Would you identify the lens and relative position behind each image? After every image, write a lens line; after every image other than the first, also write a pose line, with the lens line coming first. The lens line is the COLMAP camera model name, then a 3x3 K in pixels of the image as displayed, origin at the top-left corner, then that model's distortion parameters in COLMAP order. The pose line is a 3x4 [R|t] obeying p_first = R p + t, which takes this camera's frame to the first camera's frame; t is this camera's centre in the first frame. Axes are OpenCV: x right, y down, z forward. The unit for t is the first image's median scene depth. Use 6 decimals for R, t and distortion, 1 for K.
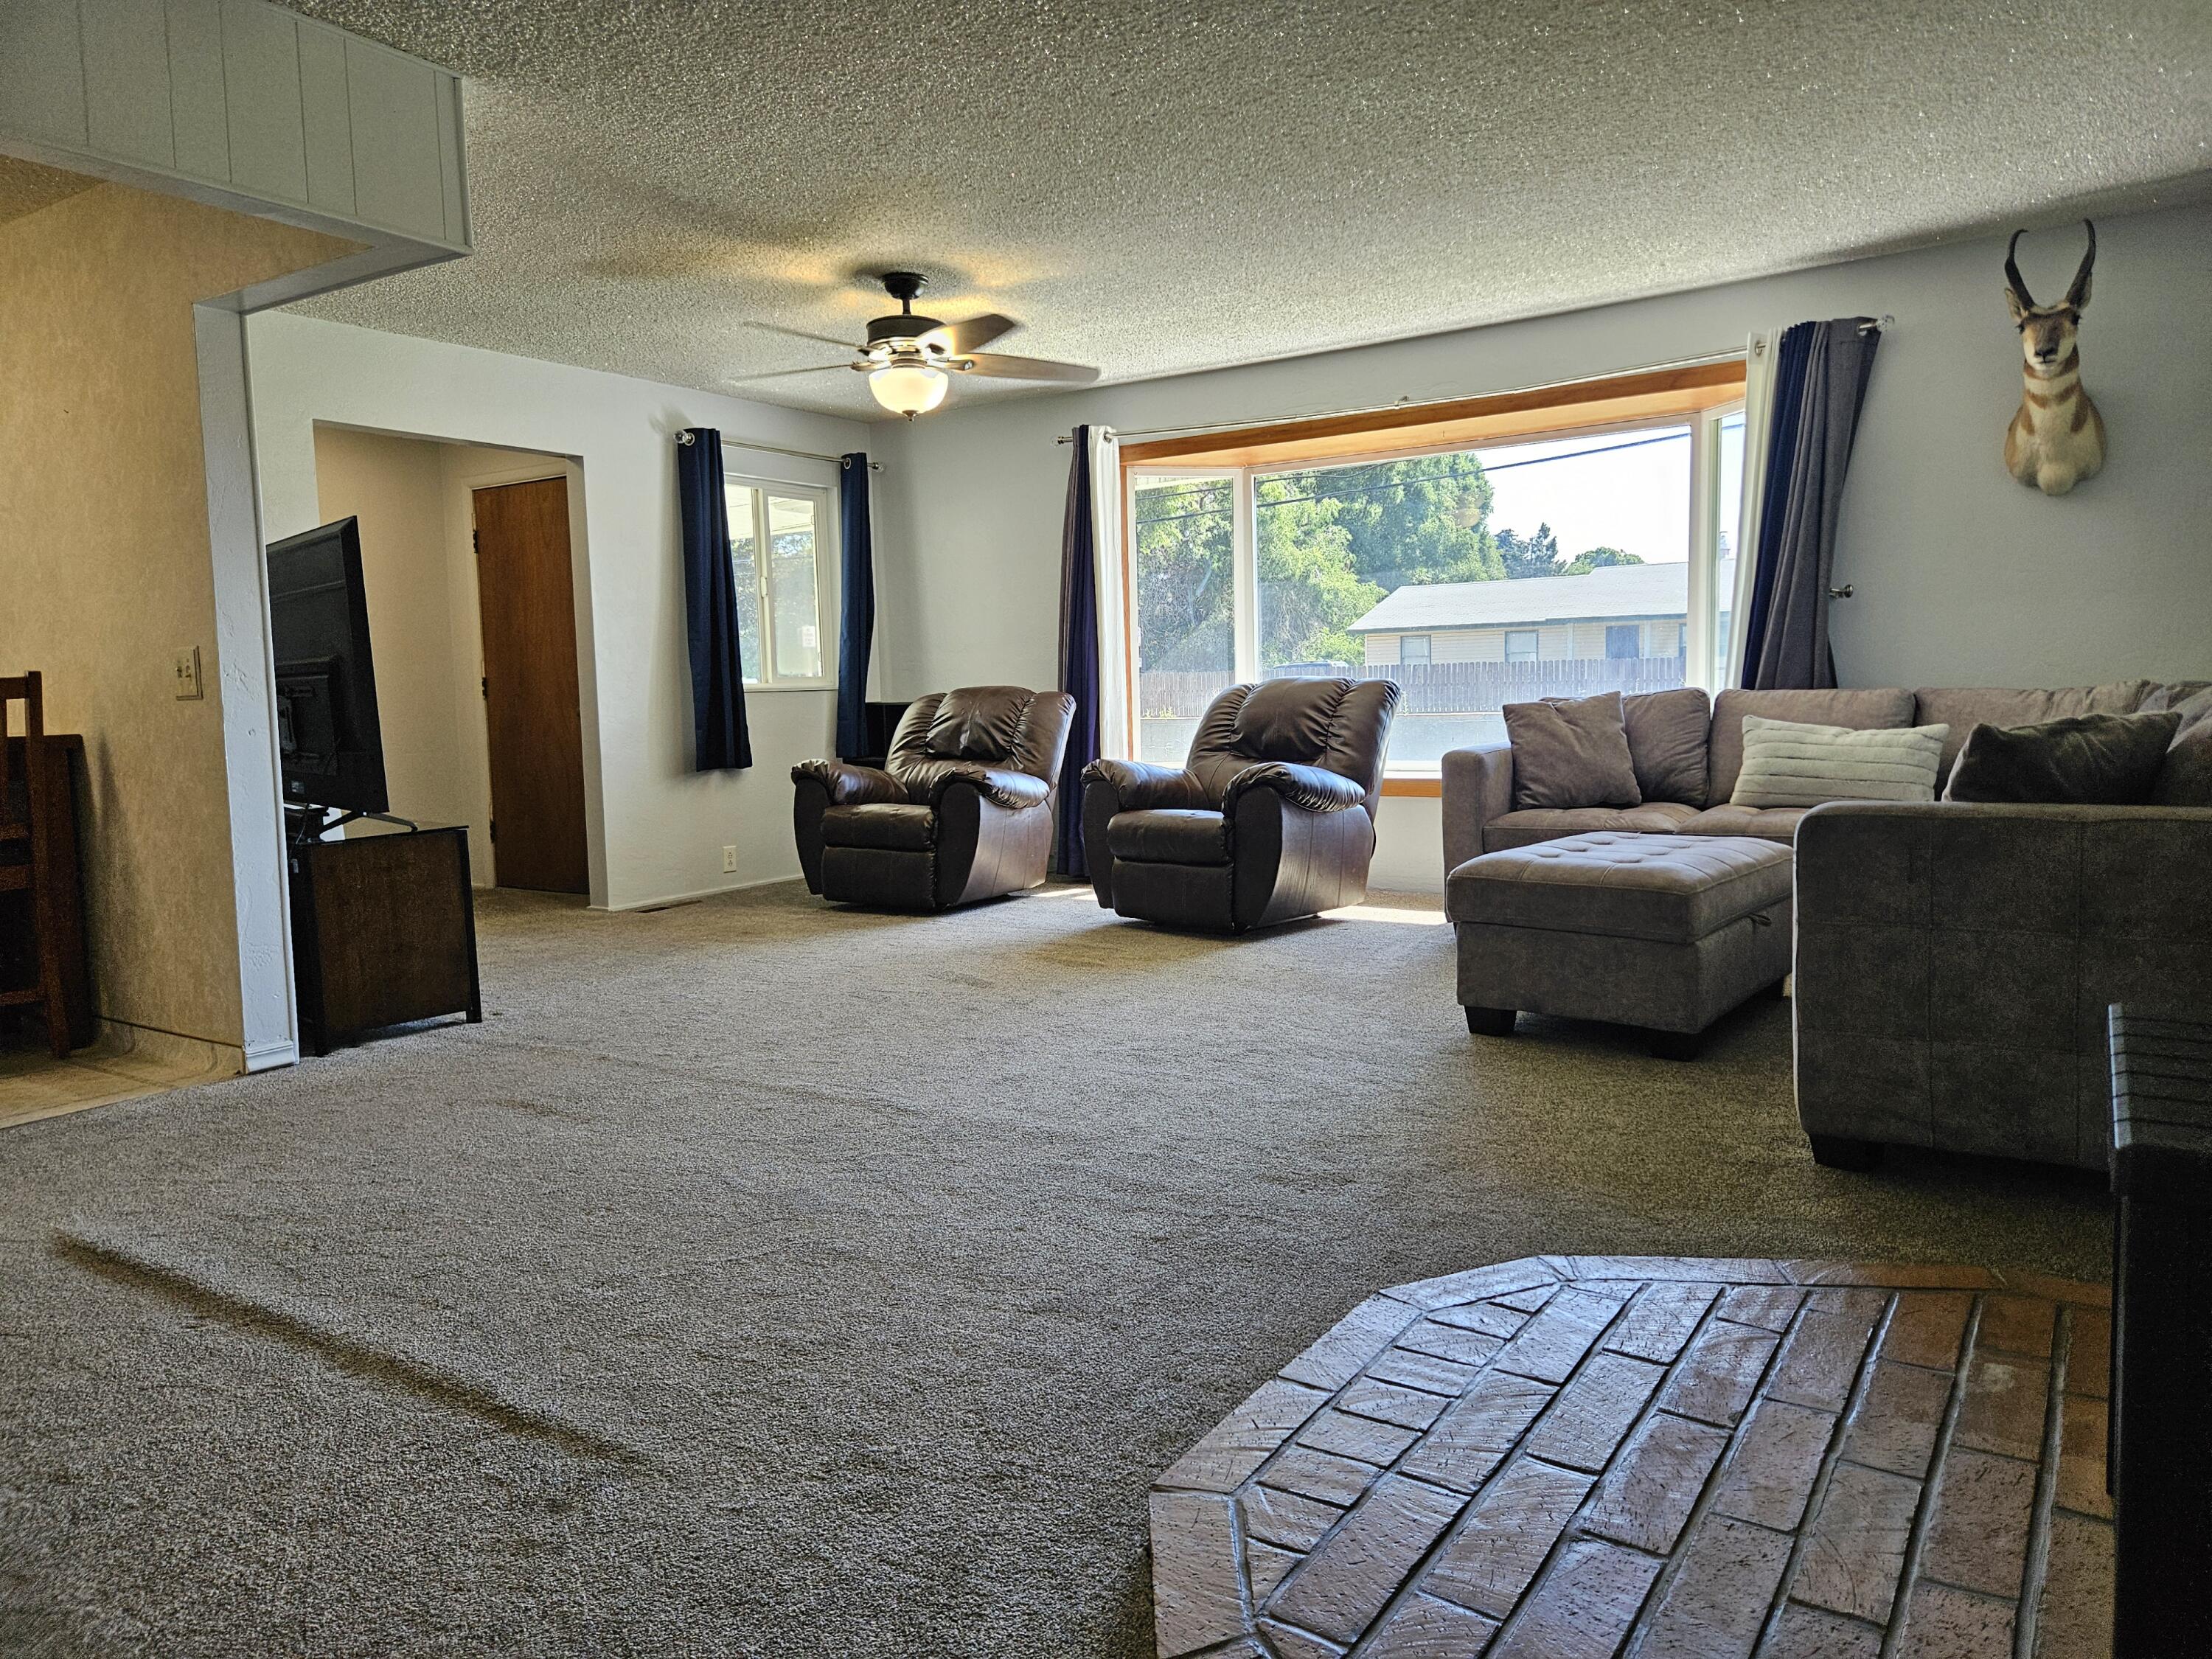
lens RADIAL K [[1496.2, 0, 1106.0], [0, 1496.2, 829.5], [0, 0, 1]] dist [0.068300, -0.001653]
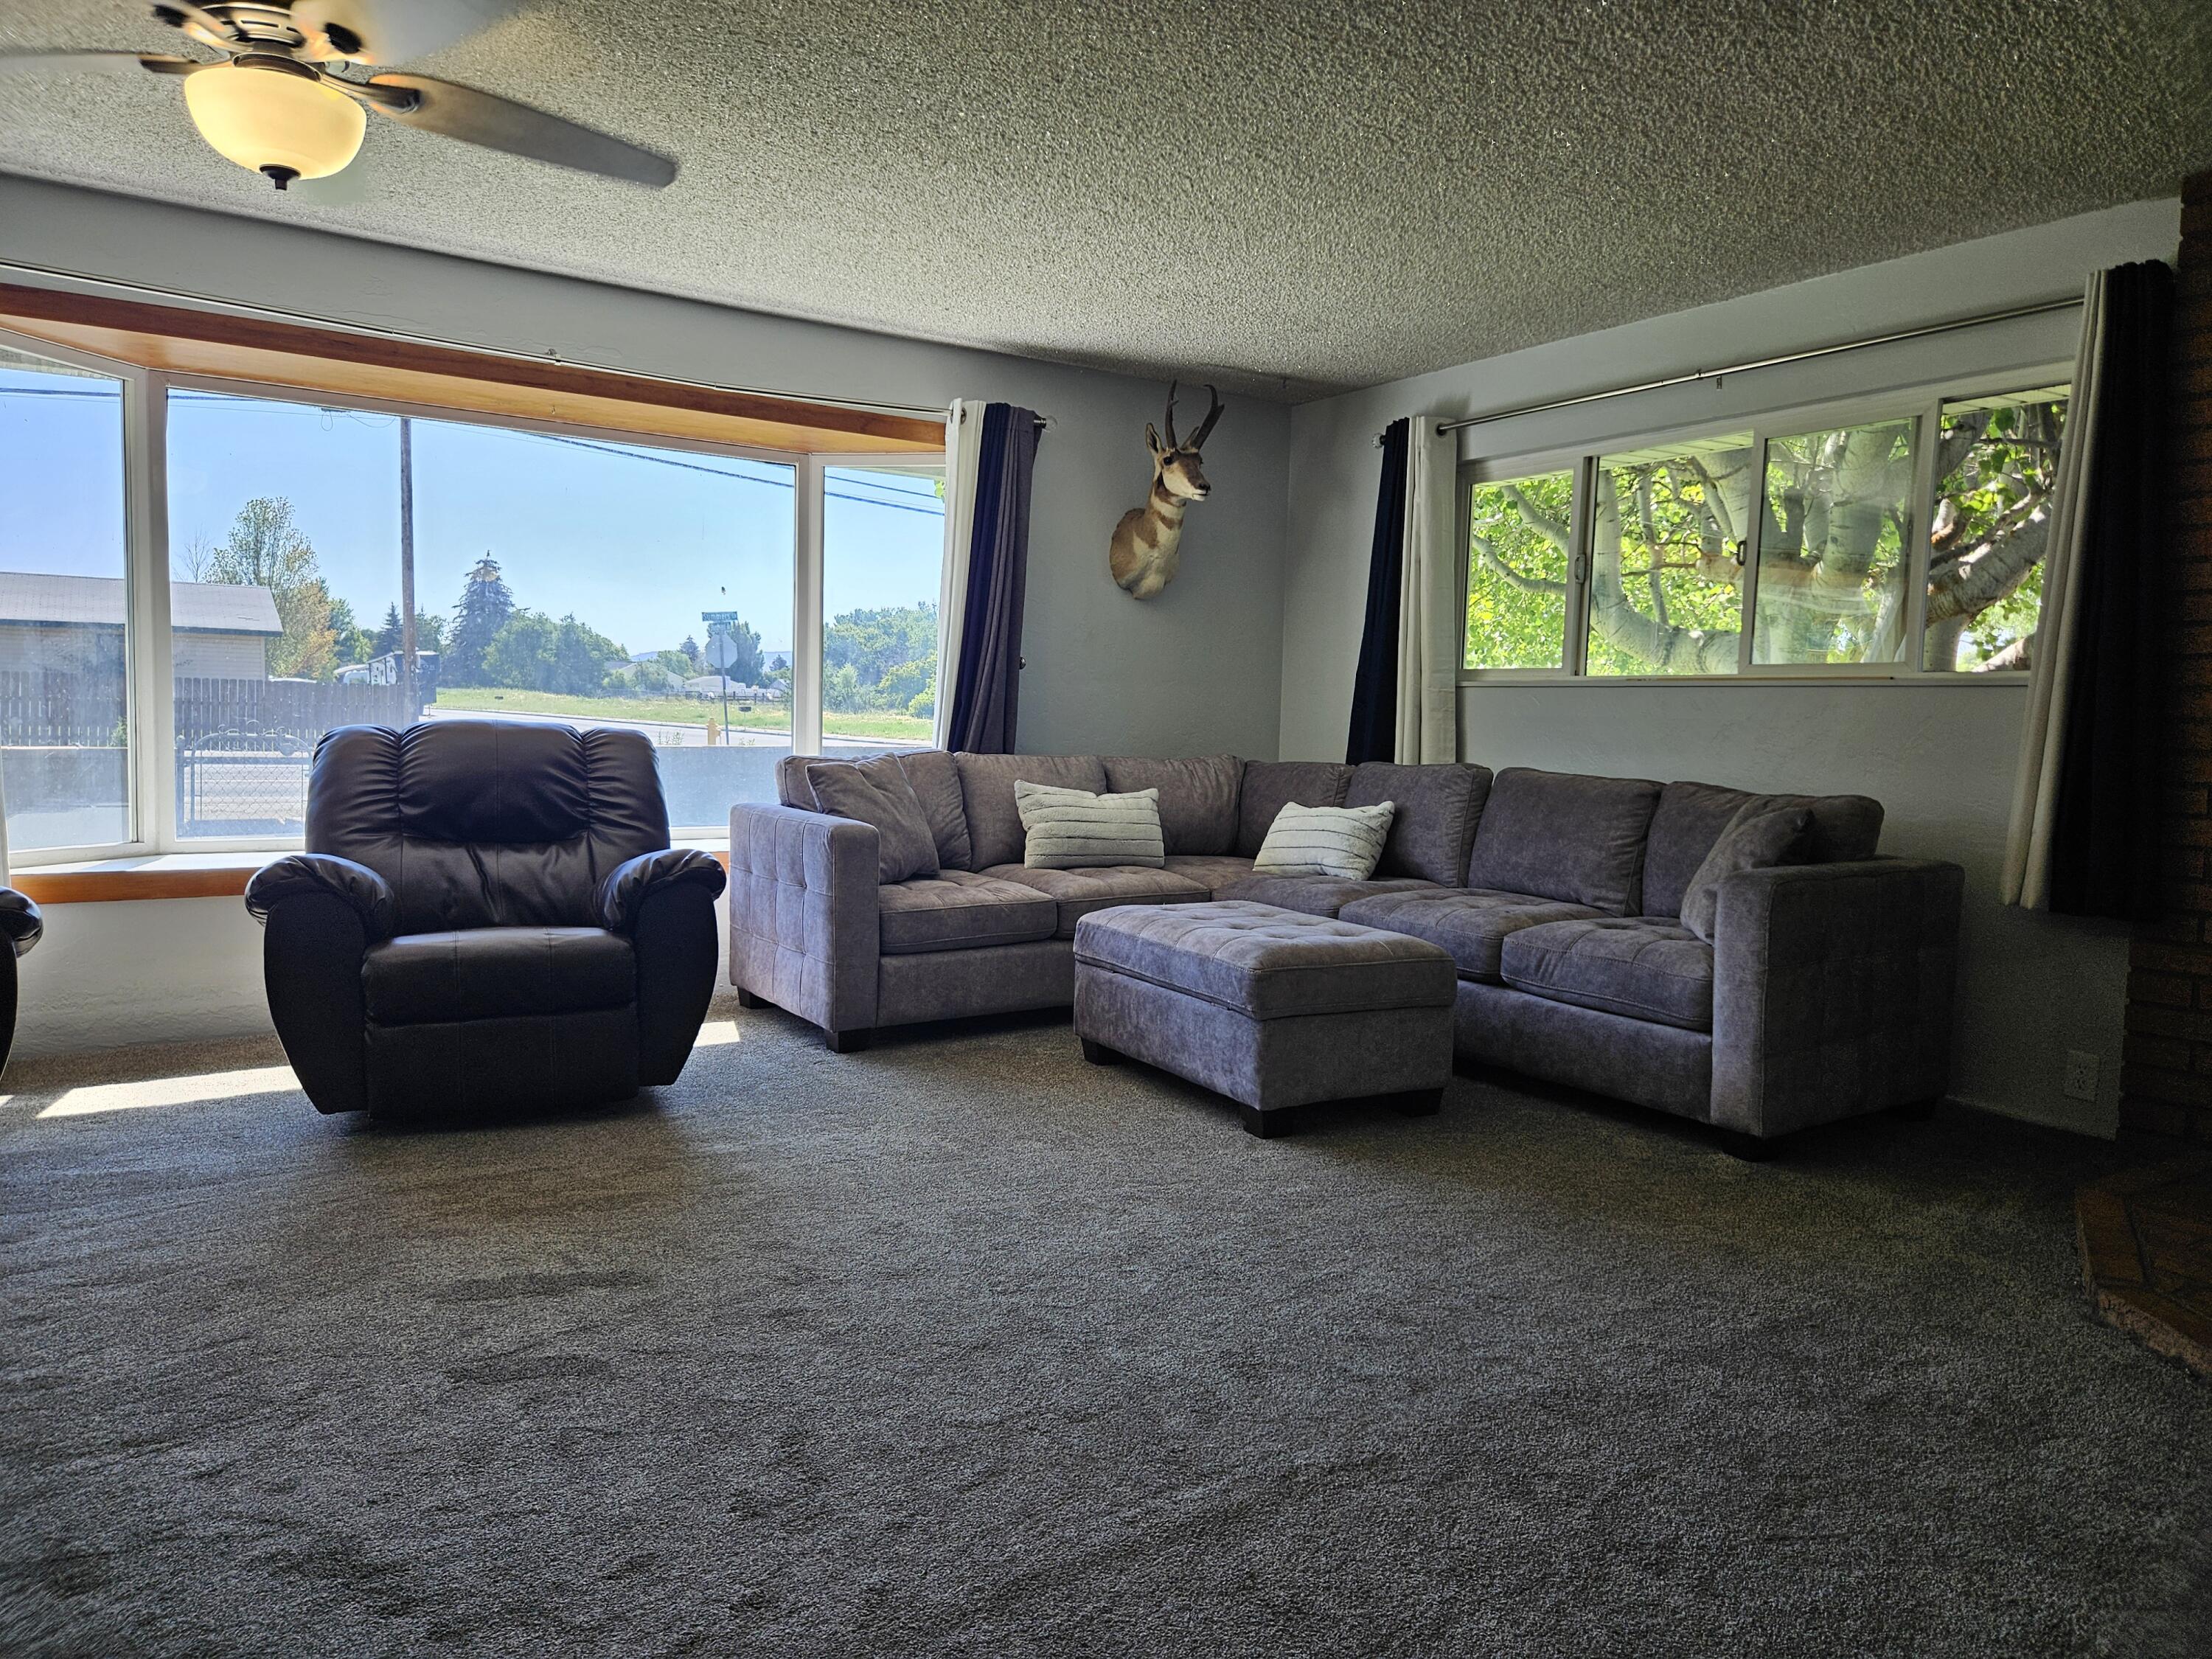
lens RADIAL K [[1496.2, 0, 1106.0], [0, 1496.2, 829.5], [0, 0, 1]] dist [0.068300, -0.001653]
pose [[0.401786, -0.038759, 0.914913, -0.457235], [0.053503, 0.998391, 0.018799, -0.055836], [-0.914169, 0.041397, 0.403213, 0.522905]]
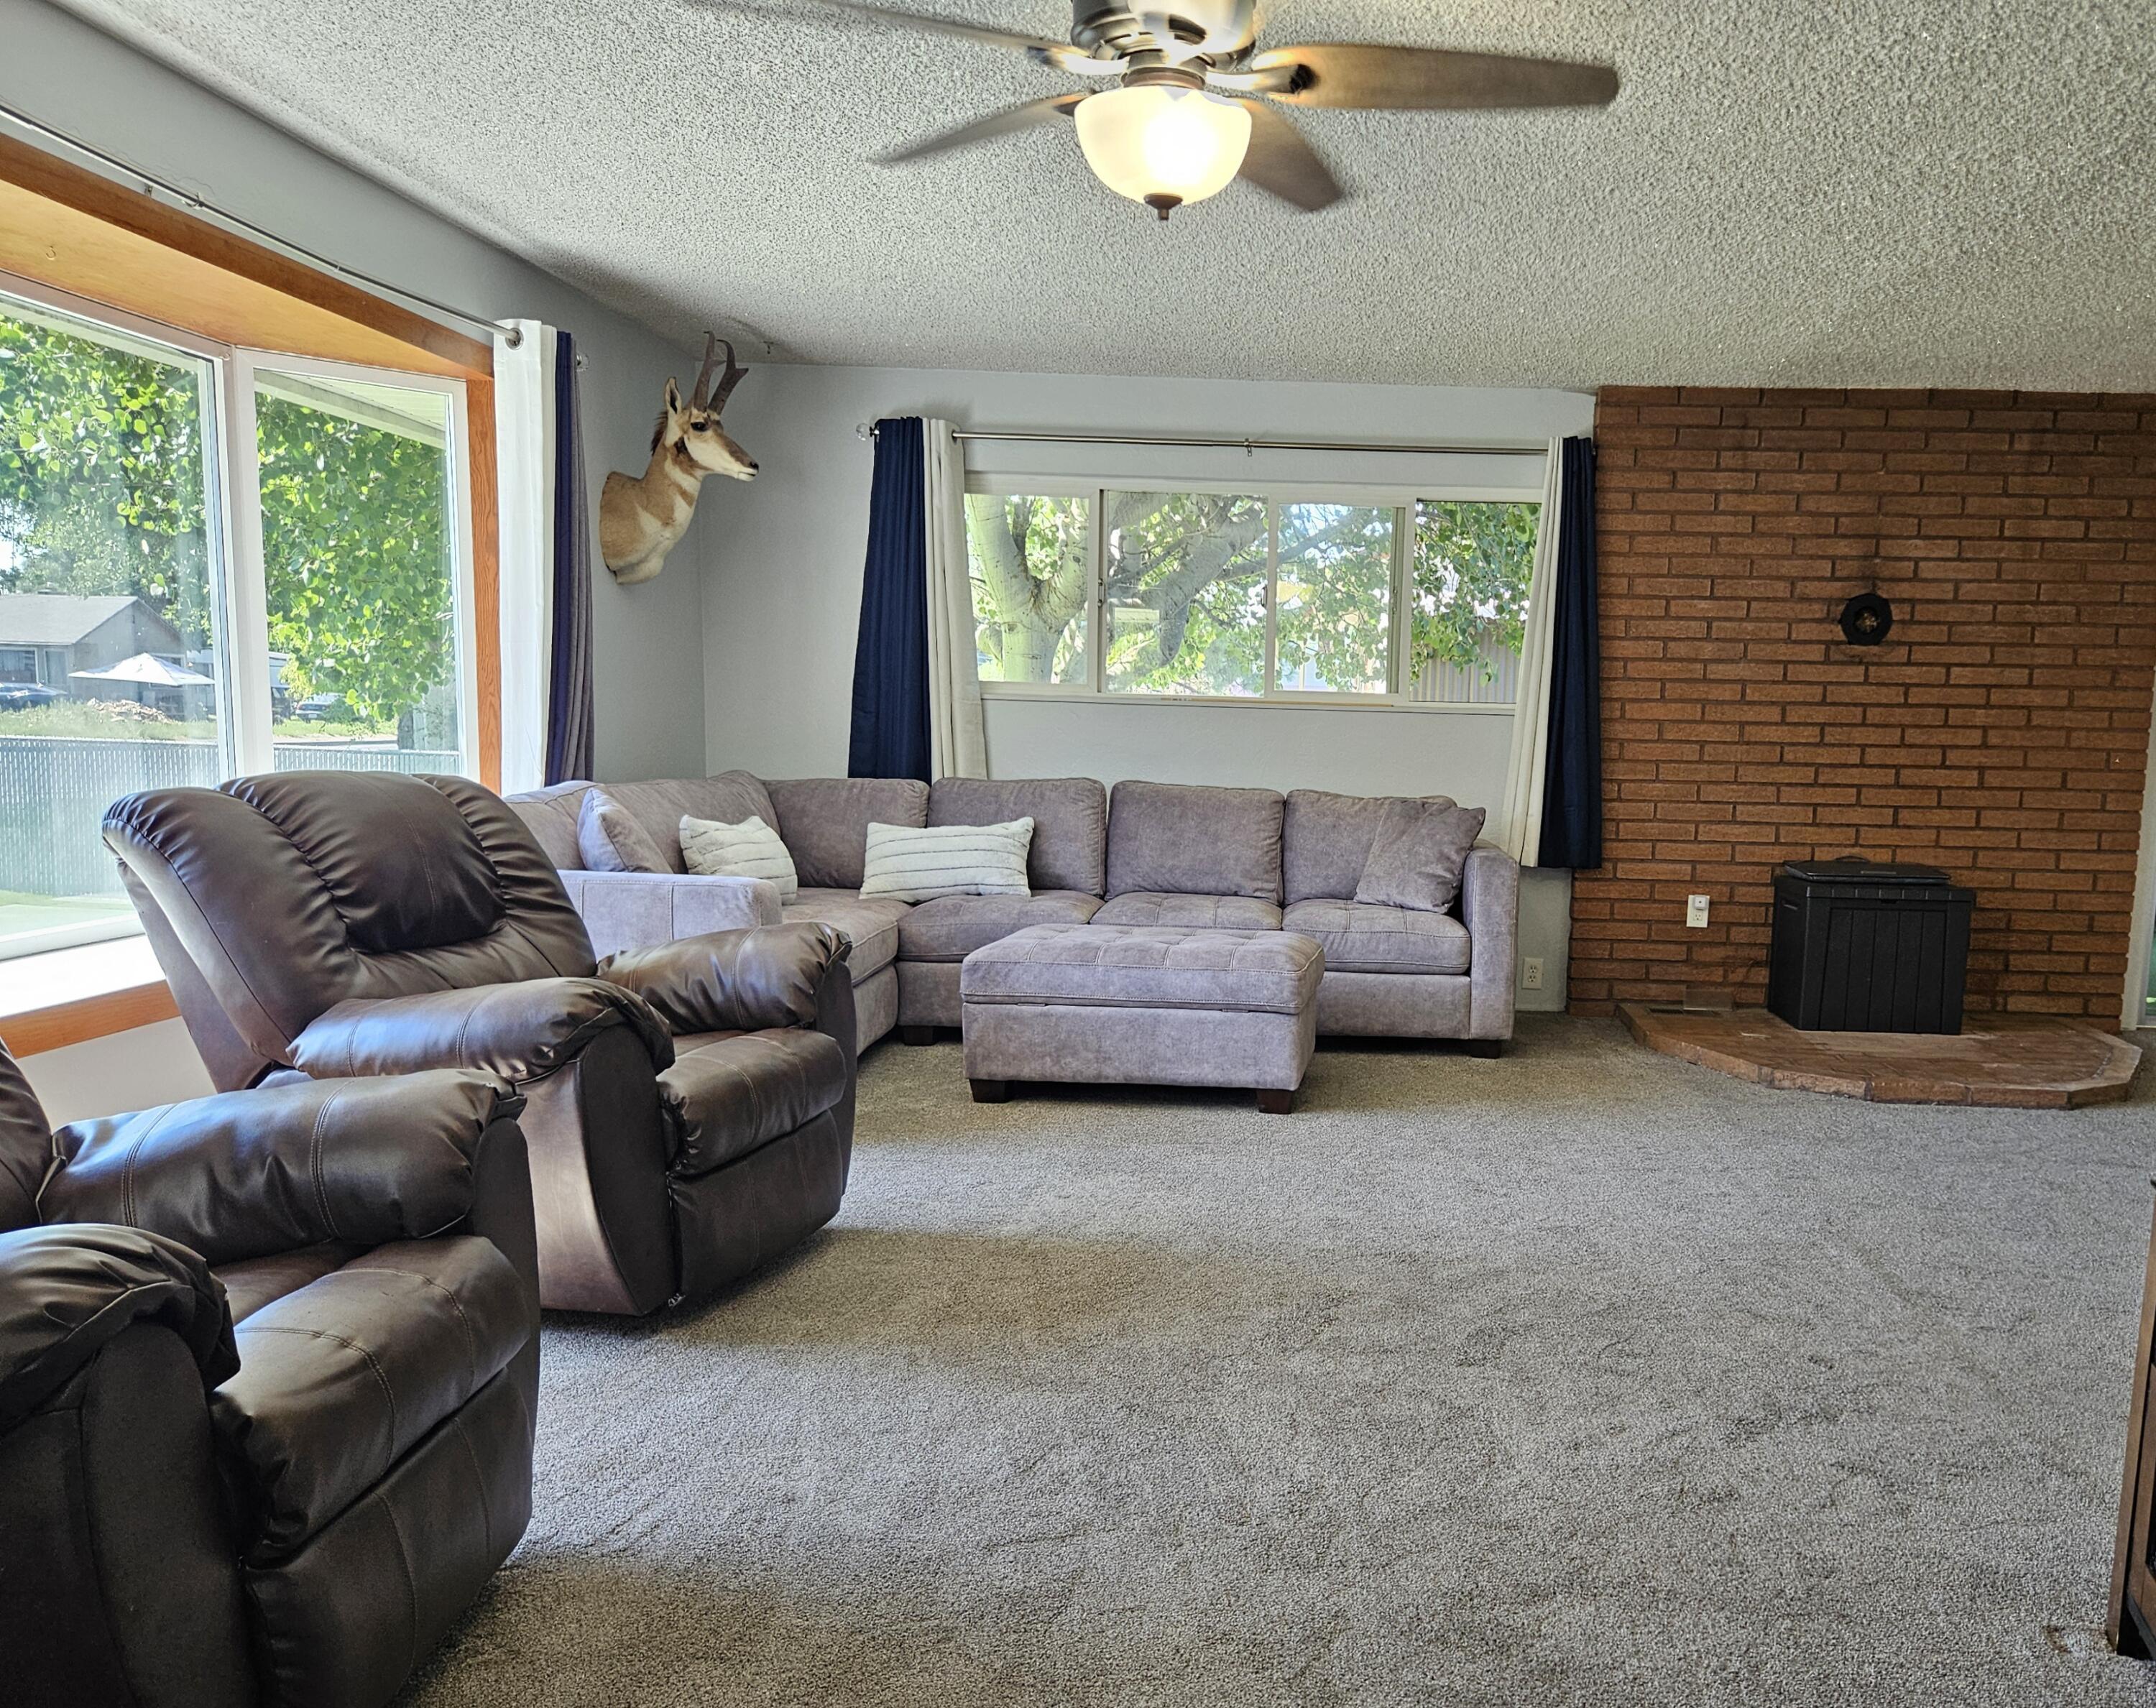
lens RADIAL K [[1926.1, 0, 1080.5], [0, 1926.1, 1017.1], [0, 0, 1]] dist [0.123181, -0.001744]
pose [[-0.532756, -0.129762, 0.836261, -0.609289], [0.064338, 0.979104, 0.192914, -0.157132], [-0.843820, 0.156580, -0.513275, 1.361421]]
